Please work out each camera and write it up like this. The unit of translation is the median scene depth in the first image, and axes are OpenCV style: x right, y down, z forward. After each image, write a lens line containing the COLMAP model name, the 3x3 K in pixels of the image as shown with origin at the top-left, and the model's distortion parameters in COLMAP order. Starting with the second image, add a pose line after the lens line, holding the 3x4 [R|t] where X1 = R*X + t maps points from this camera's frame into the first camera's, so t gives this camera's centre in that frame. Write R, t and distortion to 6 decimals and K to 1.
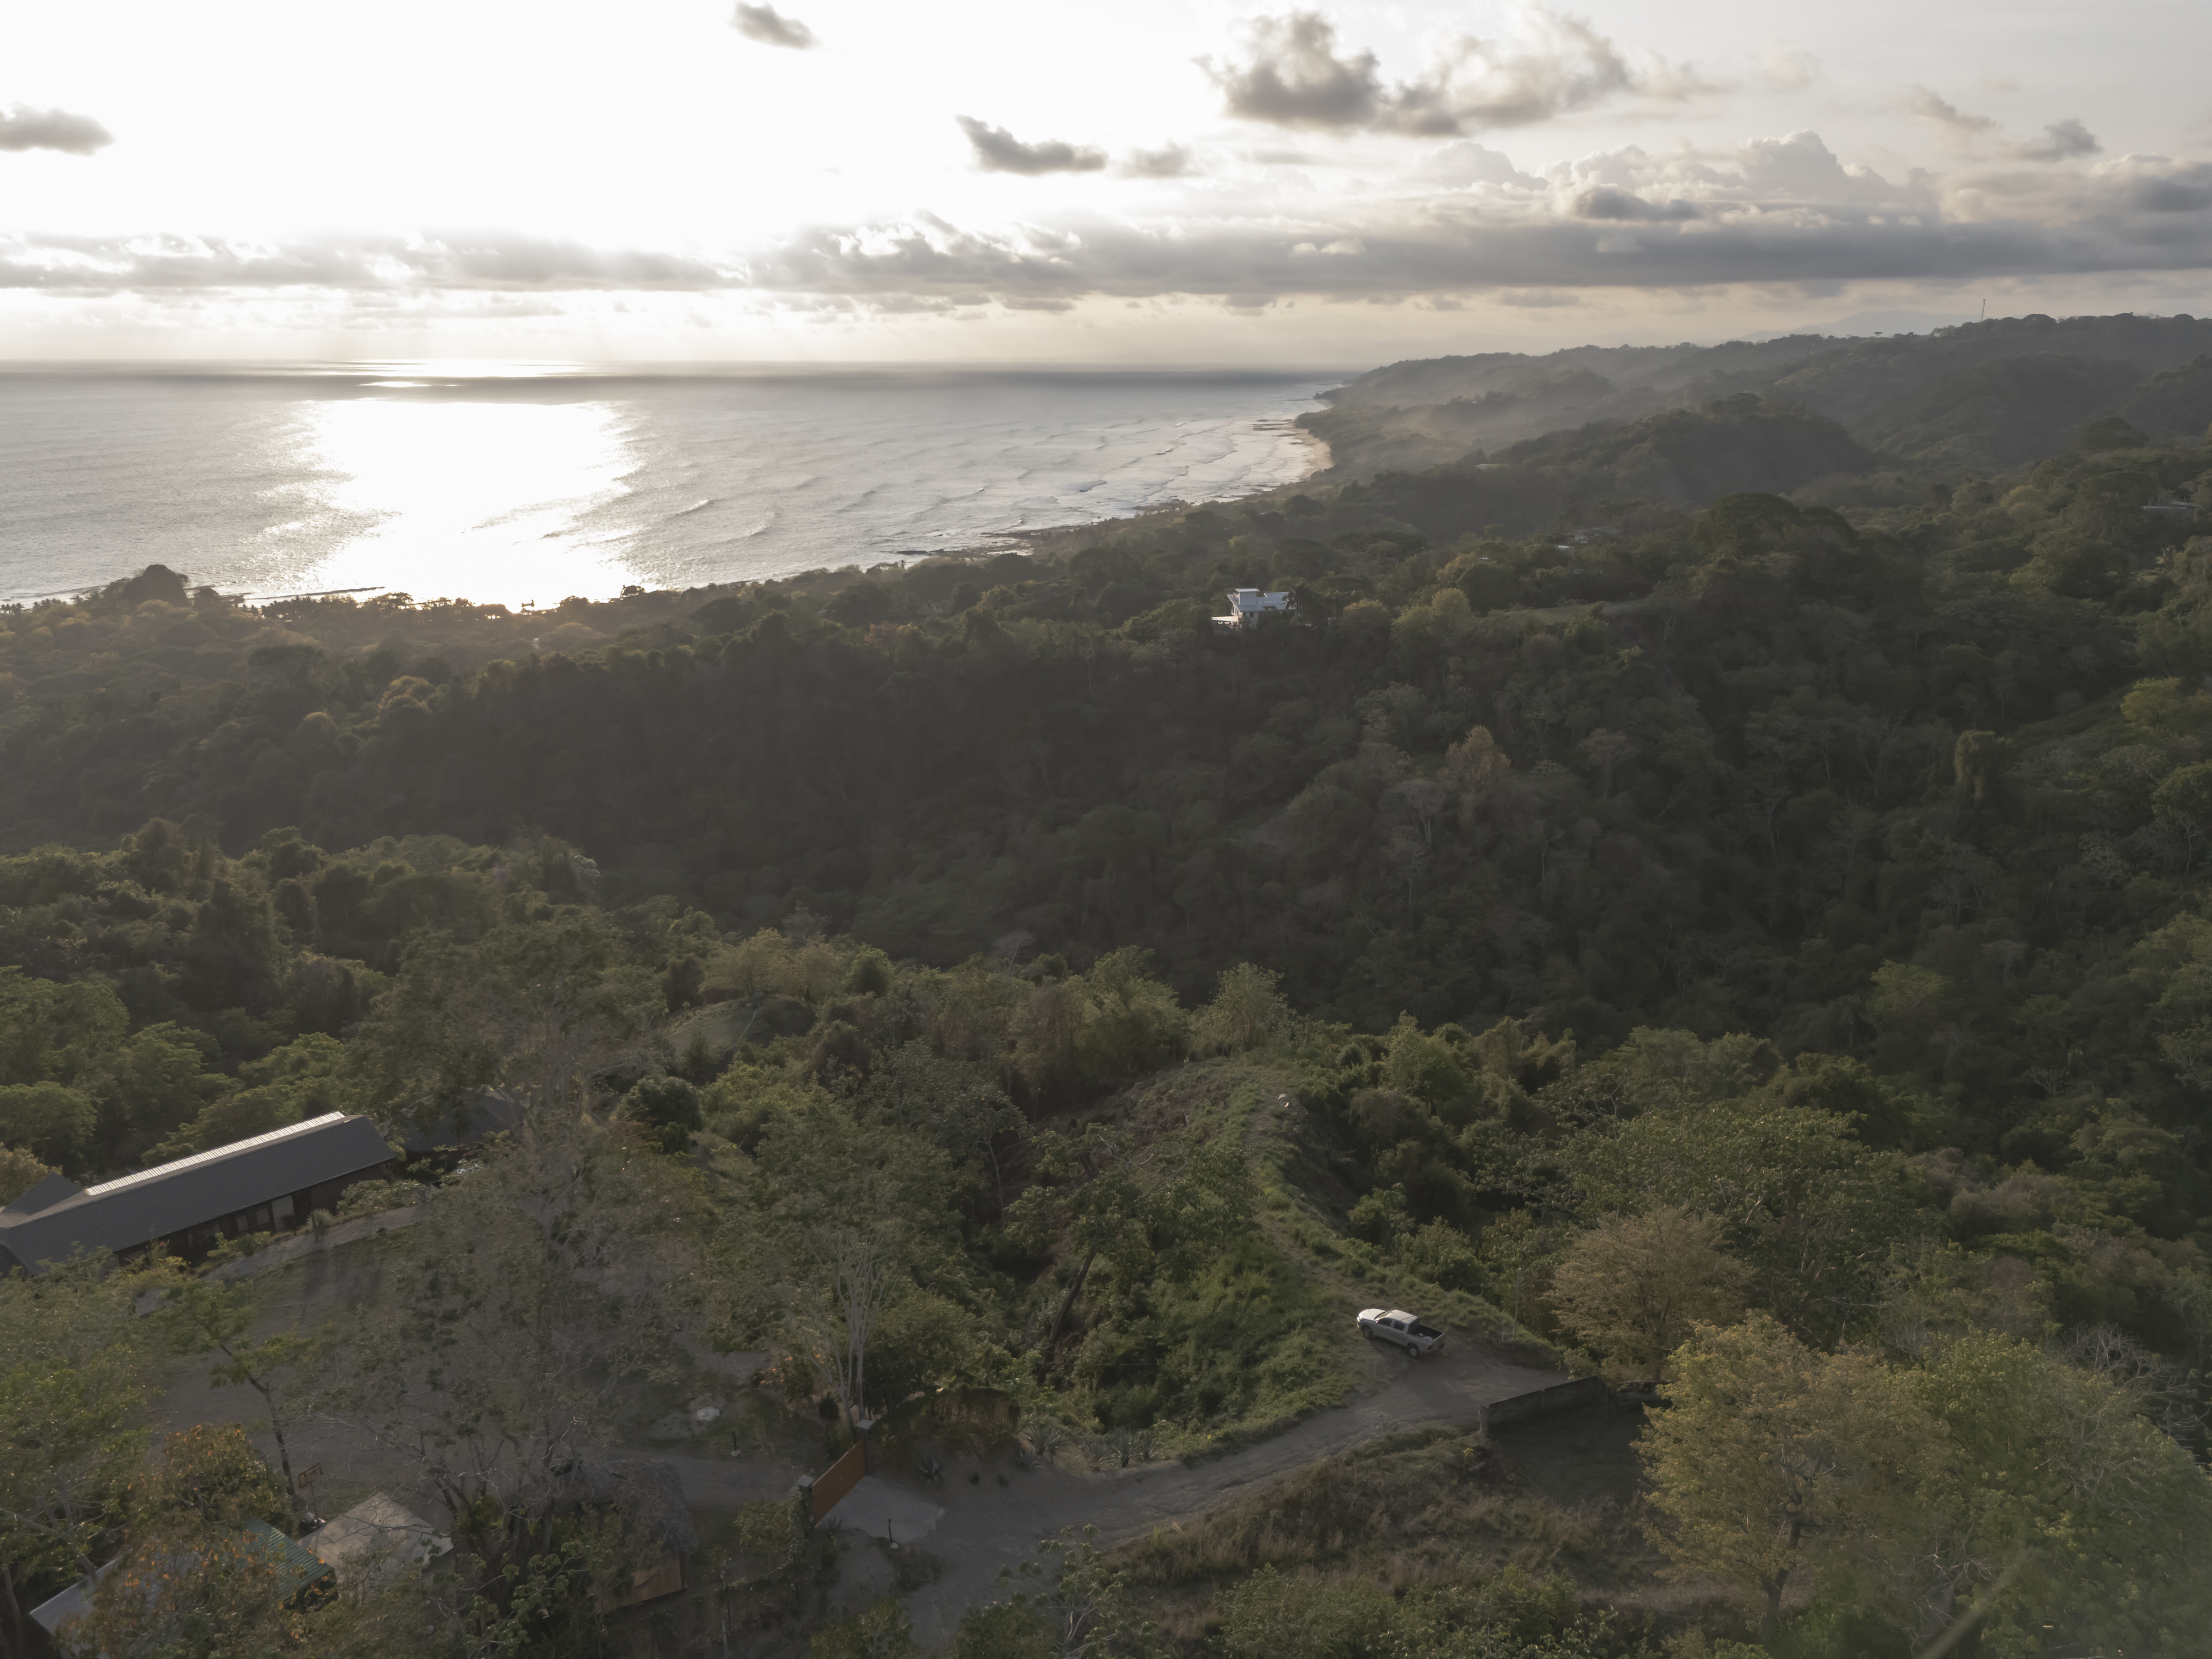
lens RADIAL K [[1640.6, 0, 1097.4], [0, 1640.6, 839.8], [0, 0, 1]] dist [0.086912, -0.077646]
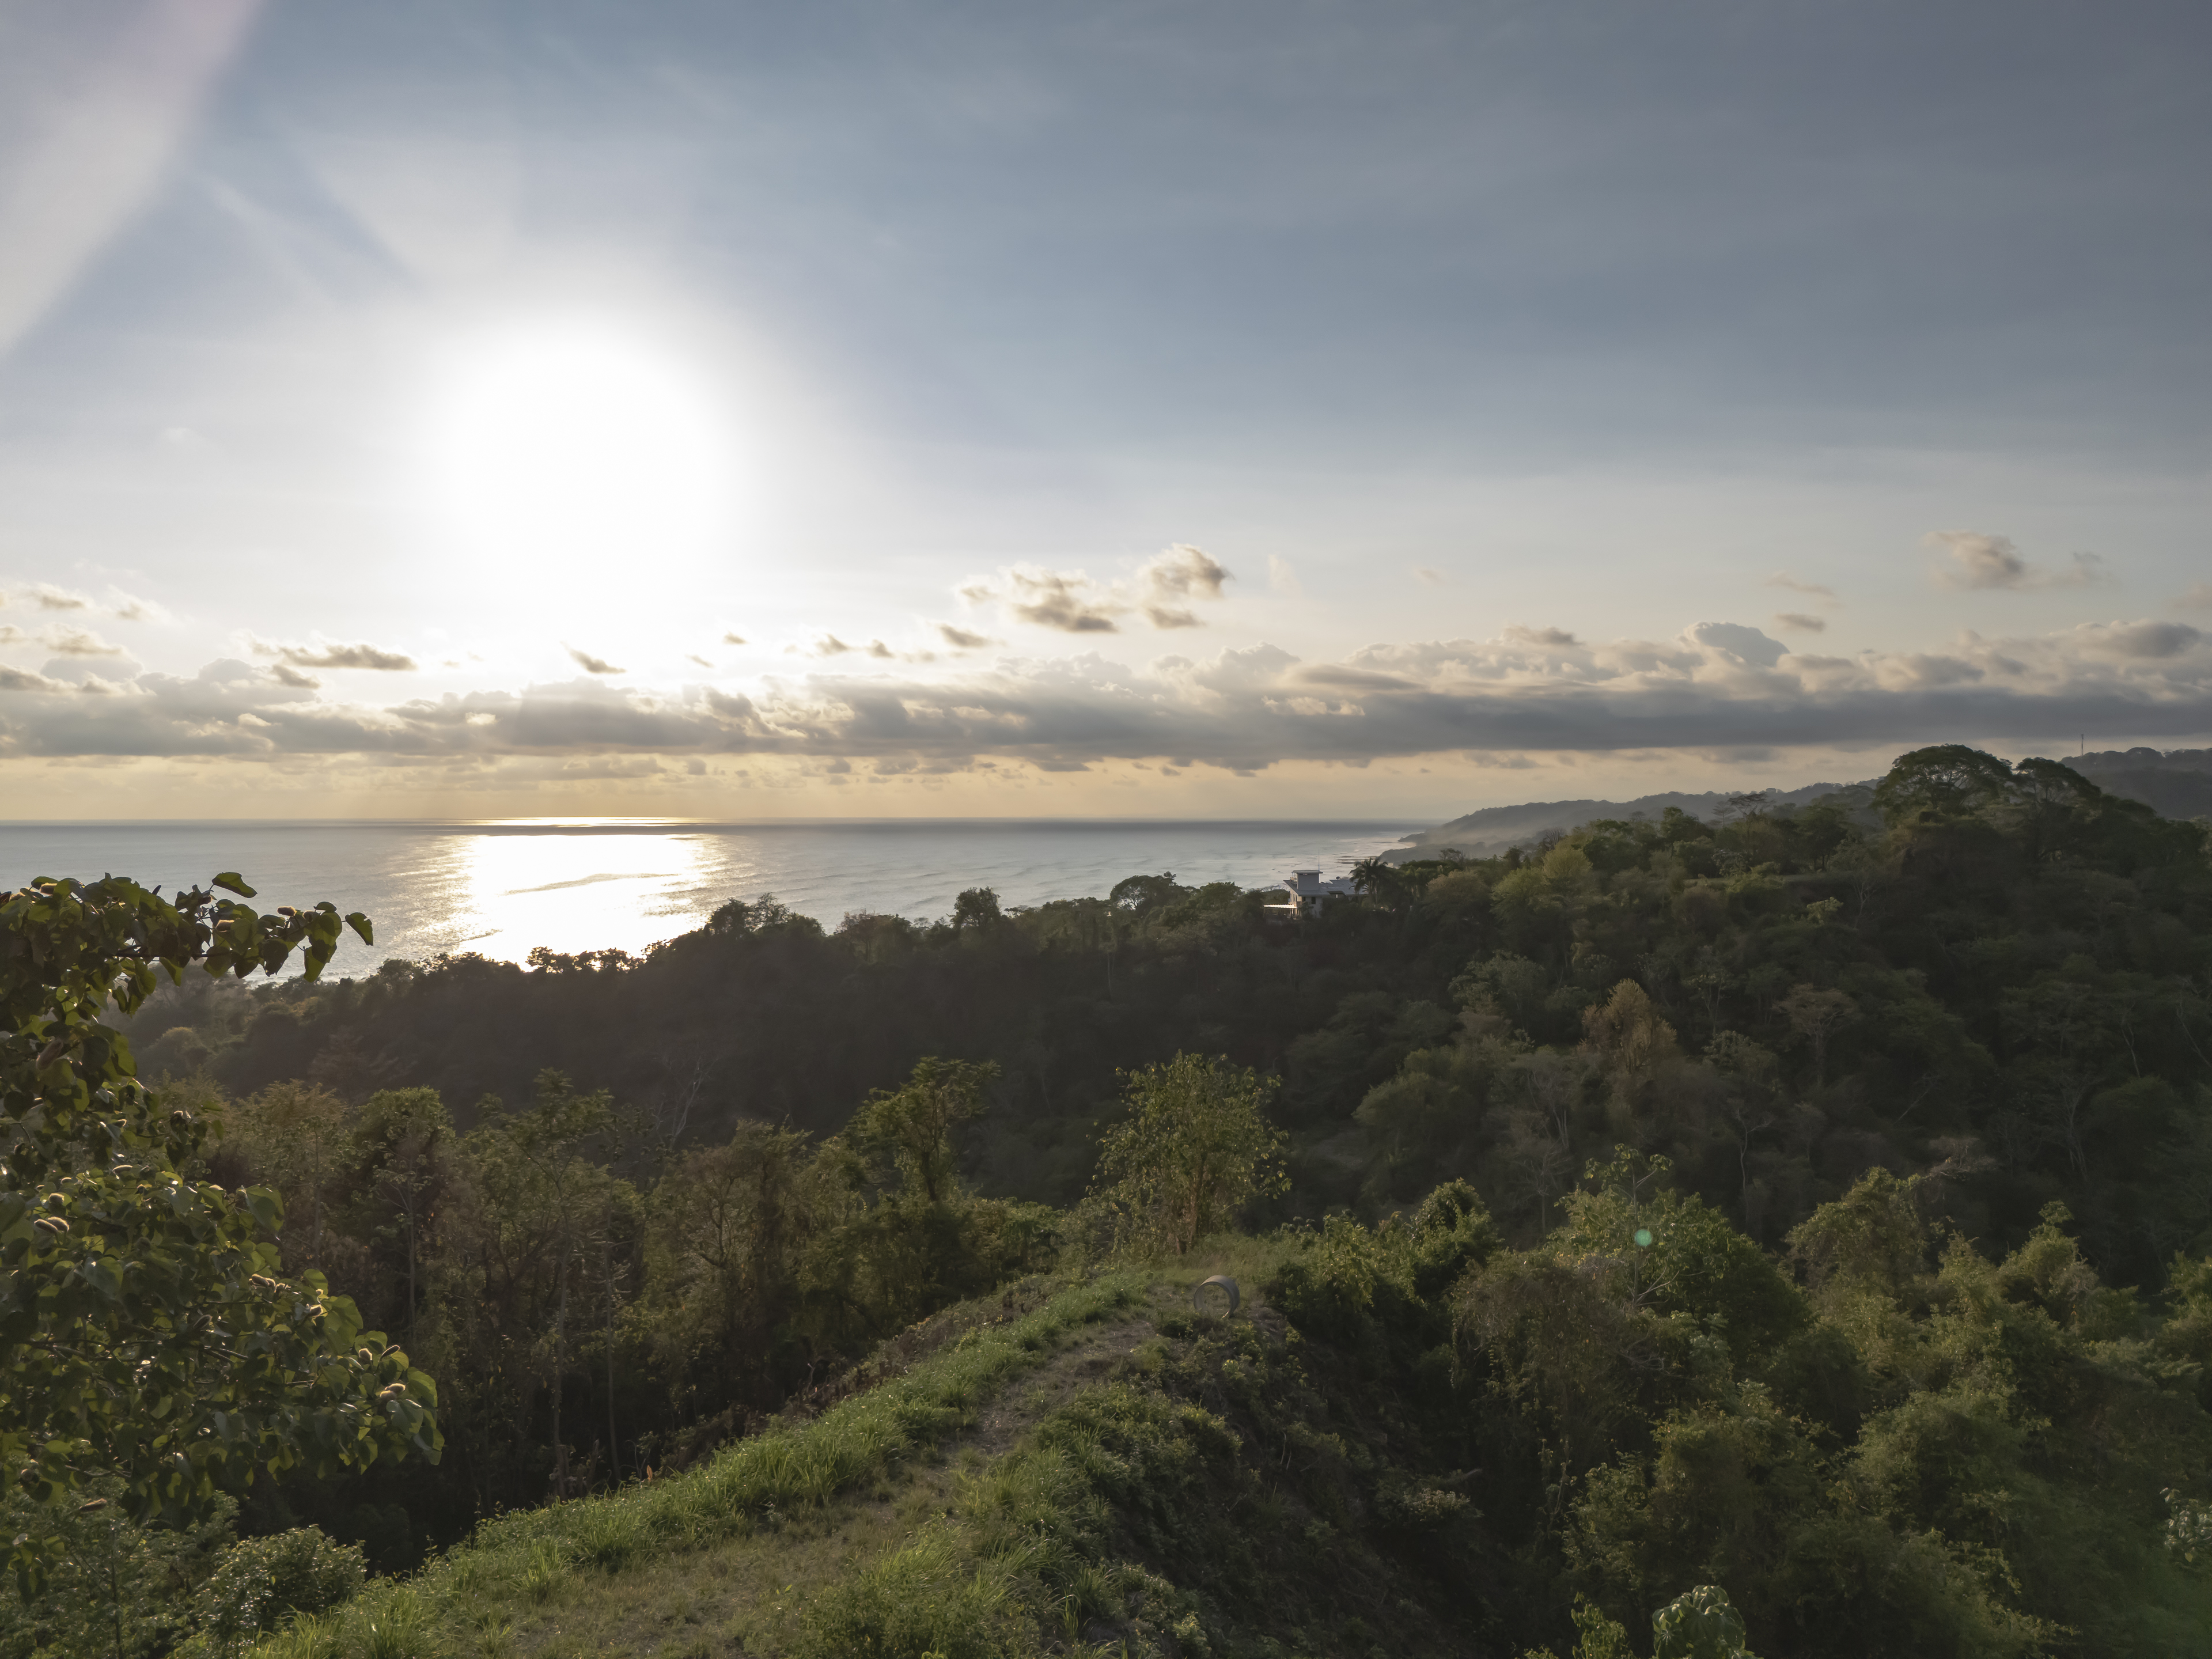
lens RADIAL K [[1640.6, 0, 1102.8], [0, 1640.6, 840.3], [0, 0, 1]] dist [0.086912, -0.077646]
pose [[0.998596, -0.000783, -0.052962, 0.043881], [-0.013393, 0.963669, -0.266762, 0.063920], [0.051247, 0.267097, 0.962306, 0.282566]]
